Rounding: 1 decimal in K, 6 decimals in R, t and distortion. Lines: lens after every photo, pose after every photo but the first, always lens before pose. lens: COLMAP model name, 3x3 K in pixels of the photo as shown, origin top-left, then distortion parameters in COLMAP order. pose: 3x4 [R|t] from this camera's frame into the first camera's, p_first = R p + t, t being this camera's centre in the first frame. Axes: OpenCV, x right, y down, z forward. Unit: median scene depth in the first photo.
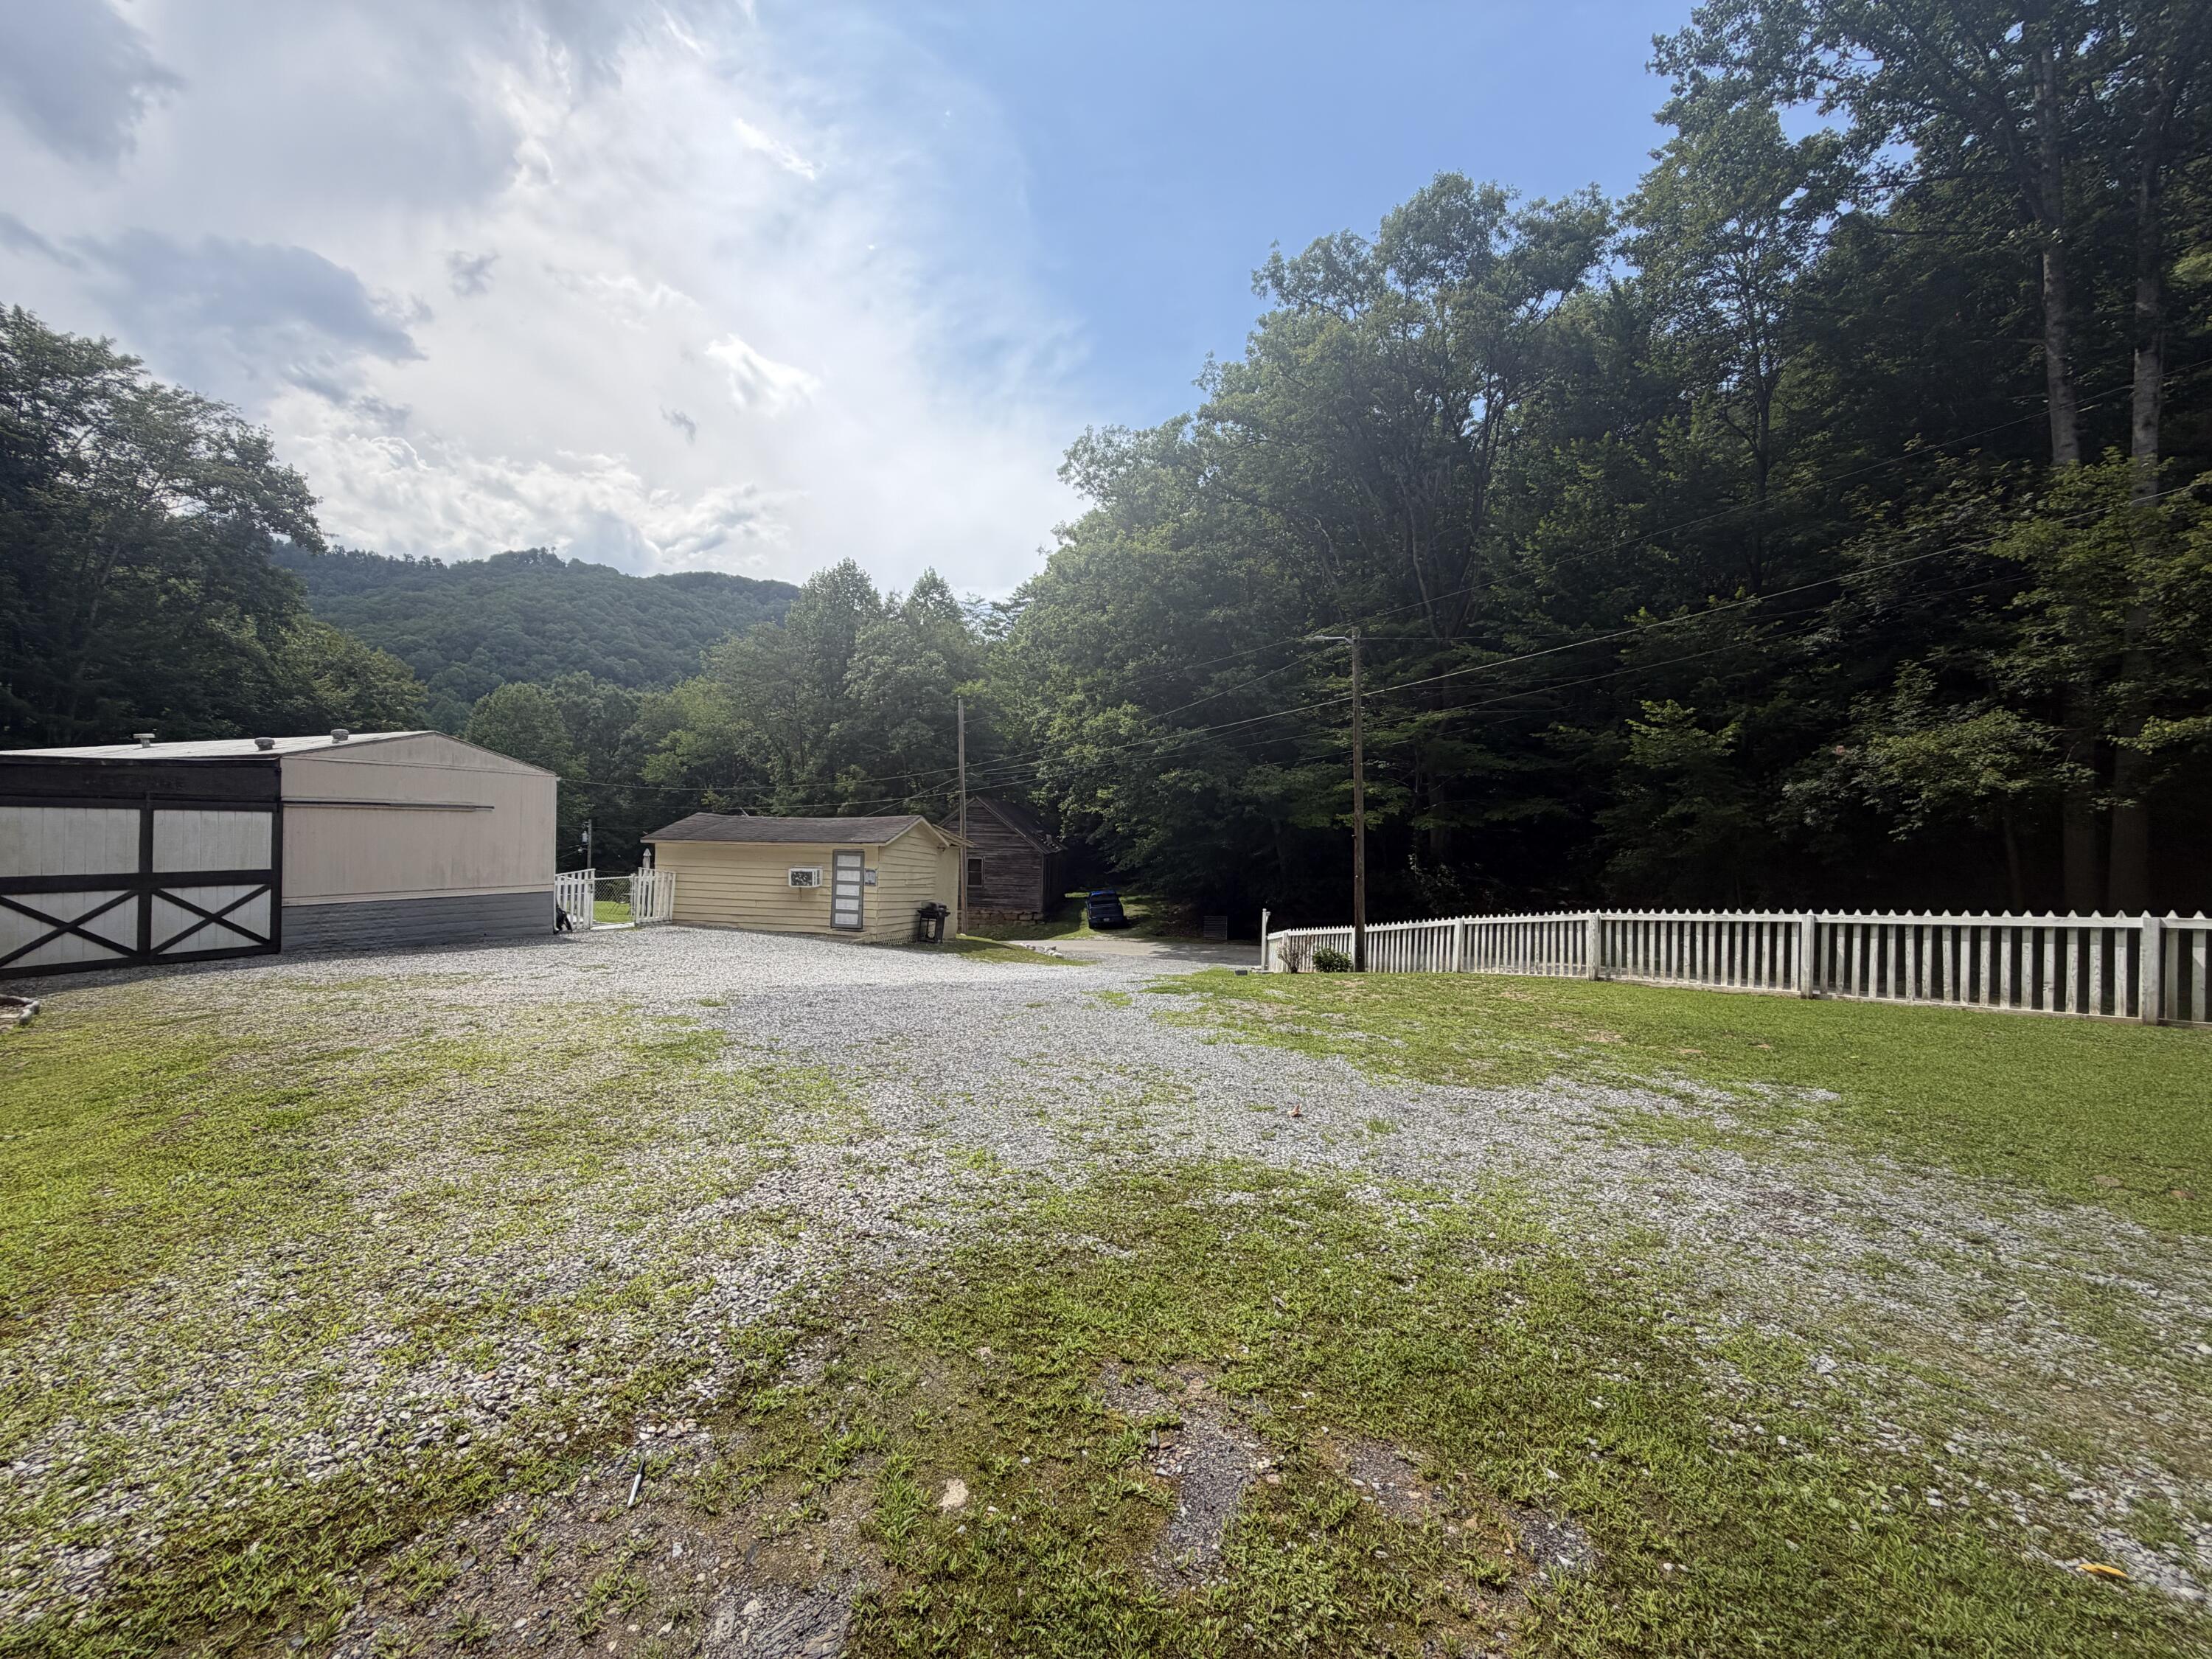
lens RADIAL K [[880.8, 0, 1097.6], [0, 880.8, 829.3], [0, 0, 1]] dist [0.000085, 0.000434]
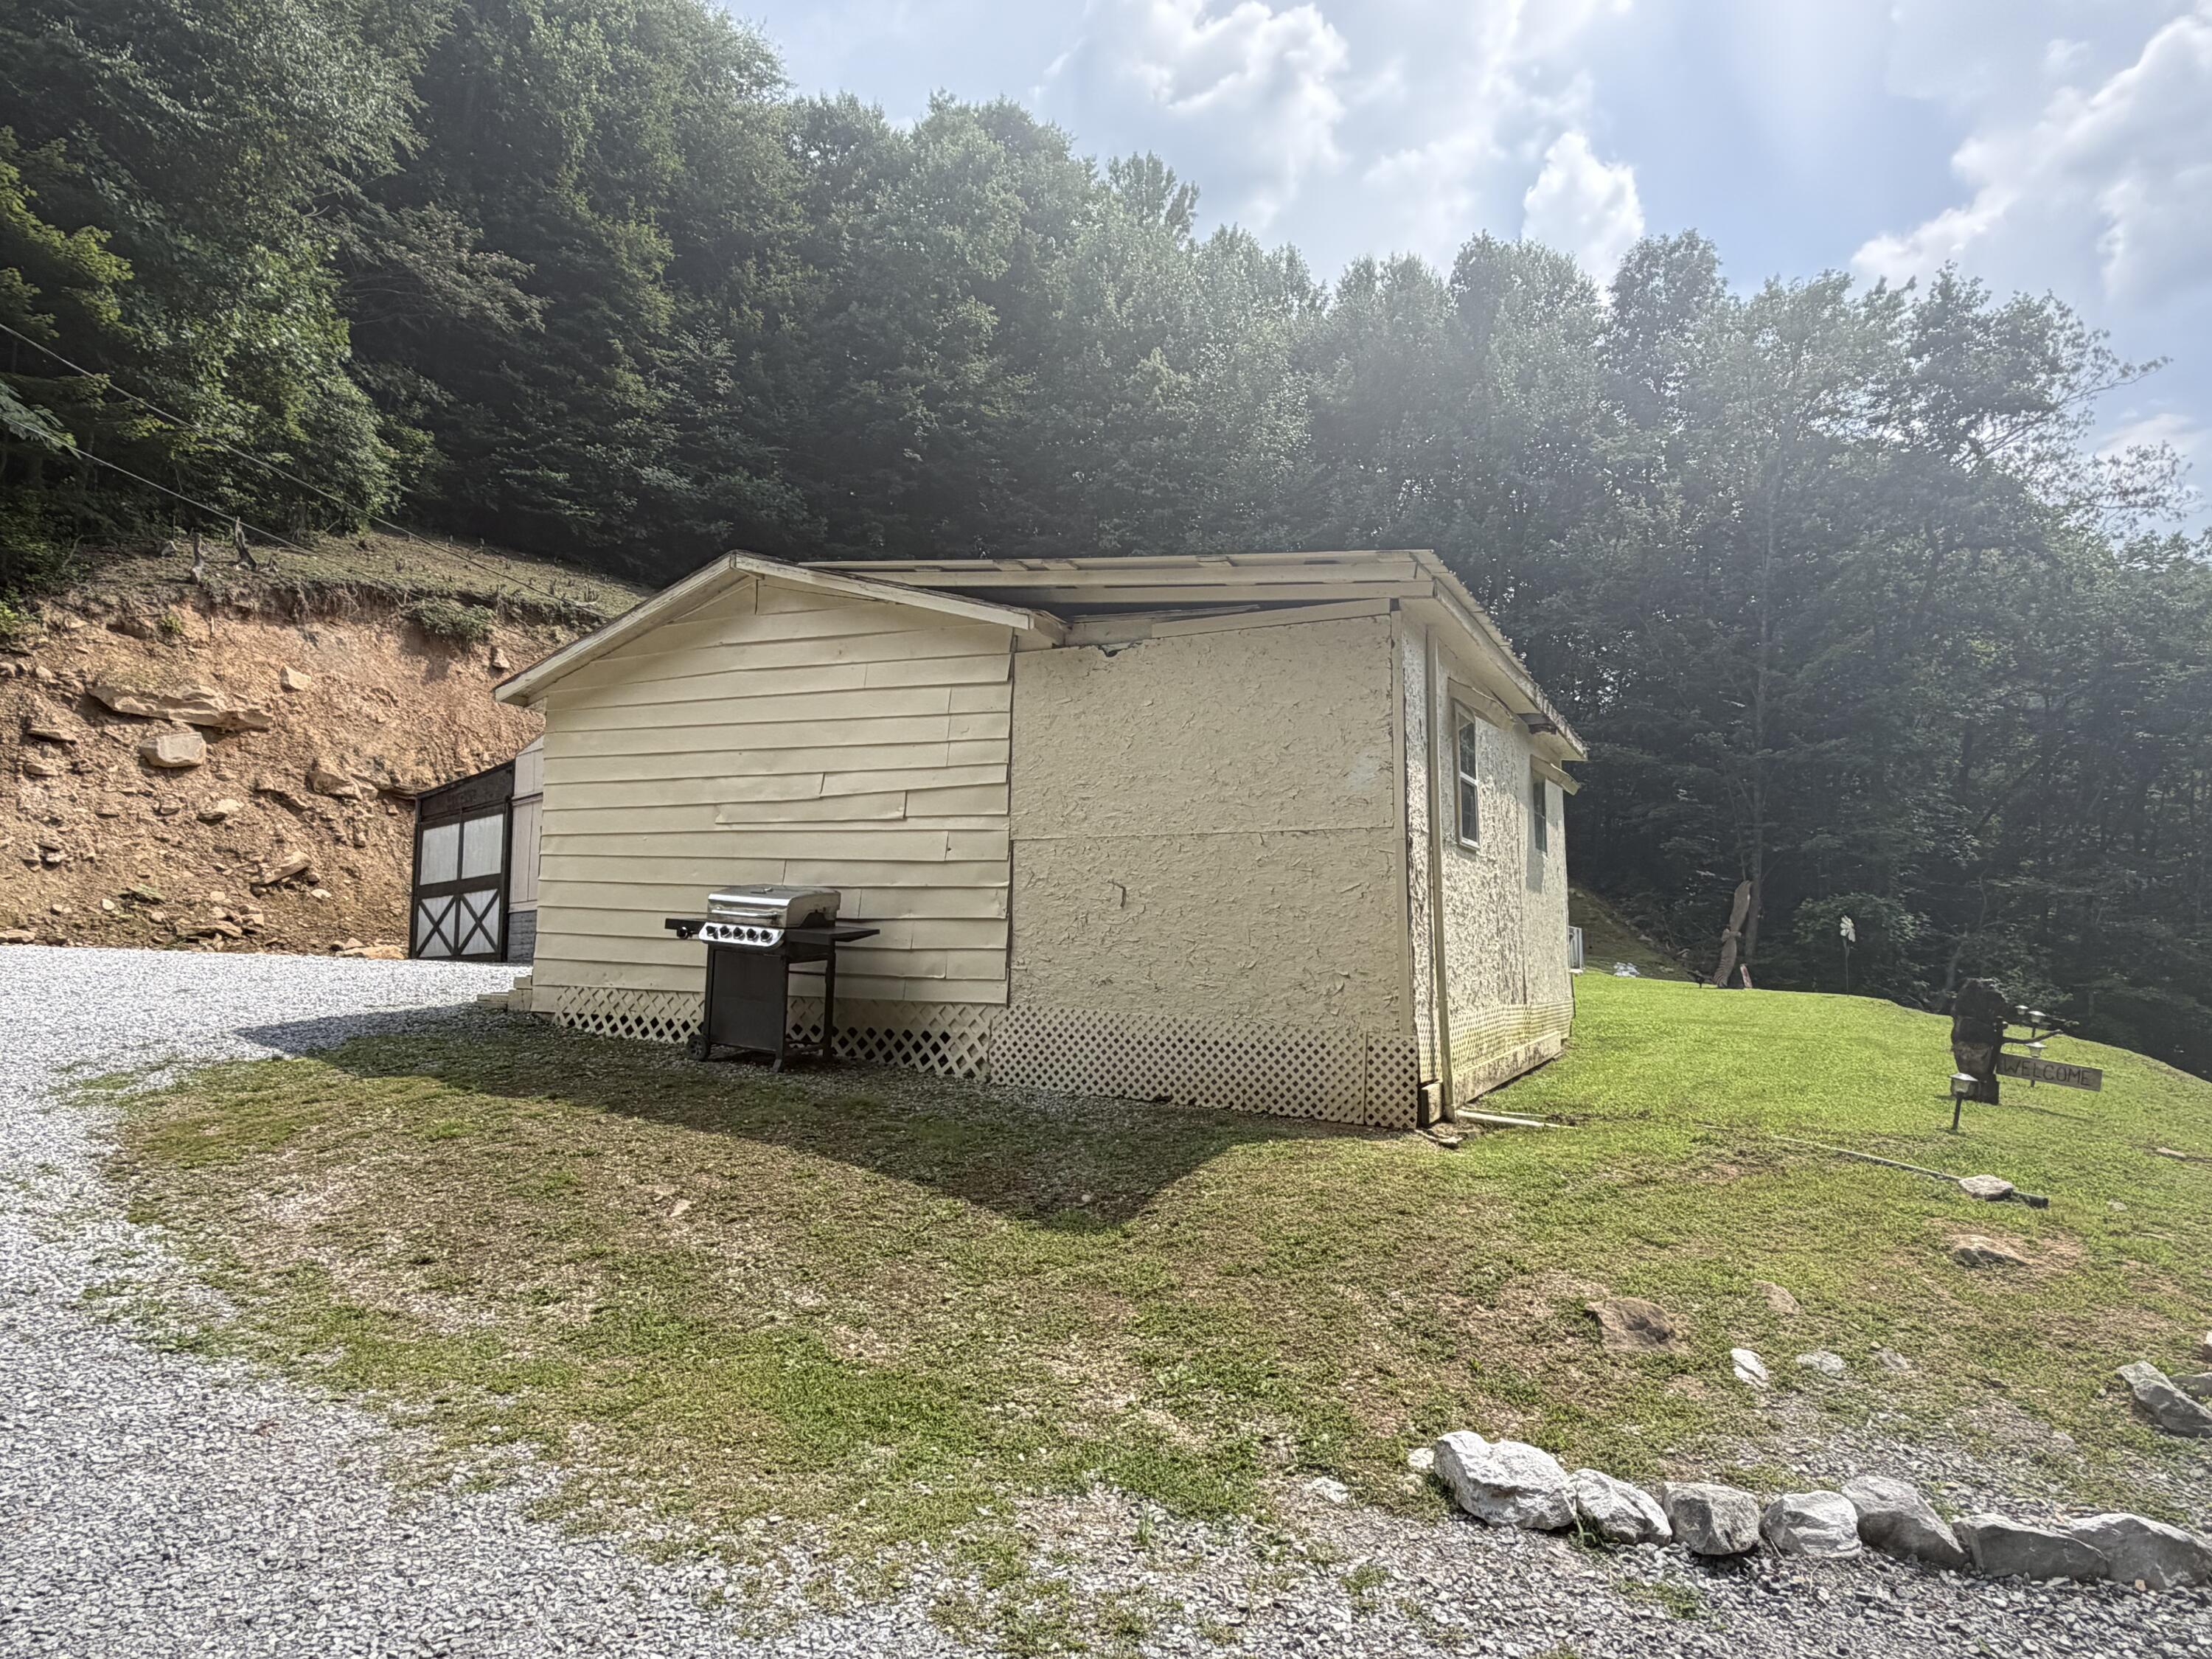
lens RADIAL K [[1297.7, 0, 1105.9], [0, 1297.7, 826.2], [0, 0, 1]] dist [-0.000759, 0.000625]
pose [[-0.300269, -0.129919, -0.944966, 0.127778], [0.012516, 0.990059, -0.140095, 0.130732], [0.953773, -0.053893, -0.295658, 1.334707]]
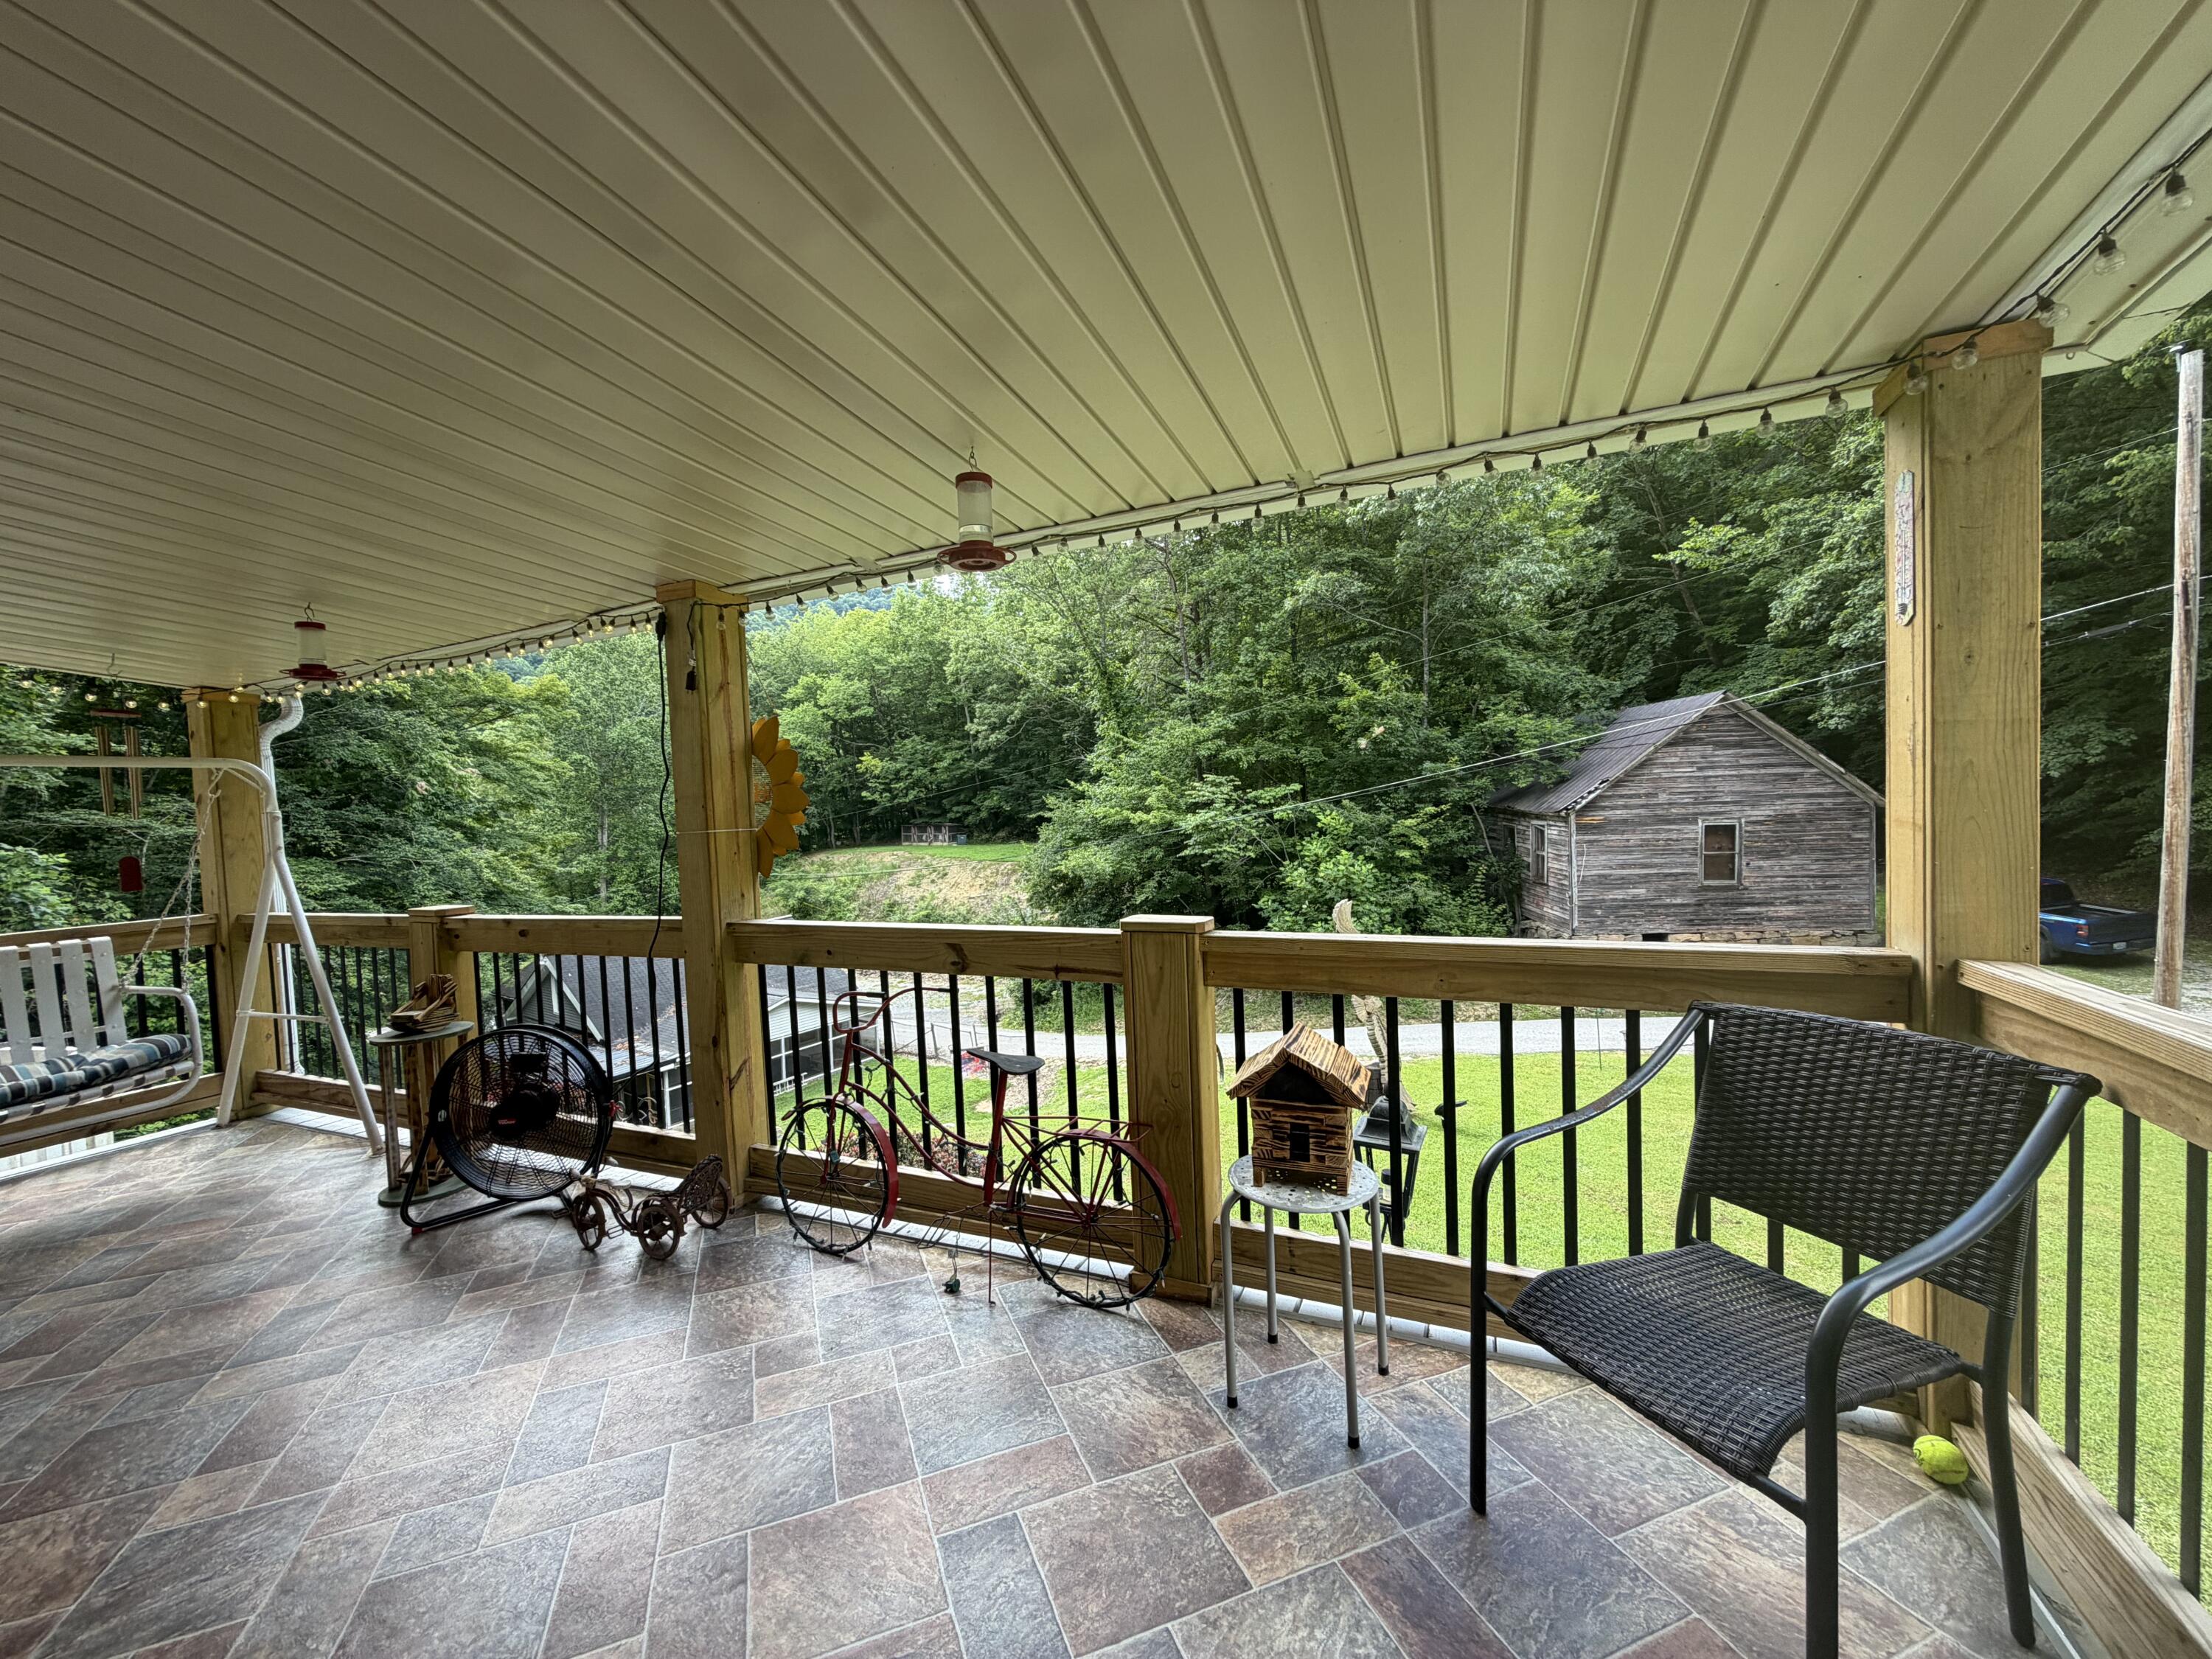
lens RADIAL K [[880.8, 0, 1097.7], [0, 880.8, 822.4], [0, 0, 1]] dist [0.000085, 0.000434]
pose [[0.998260, -0.055352, -0.020328, -1.013930], [0.056079, 0.997736, 0.037114, -0.008242], [0.018228, -0.038190, 0.999104, 1.146057]]
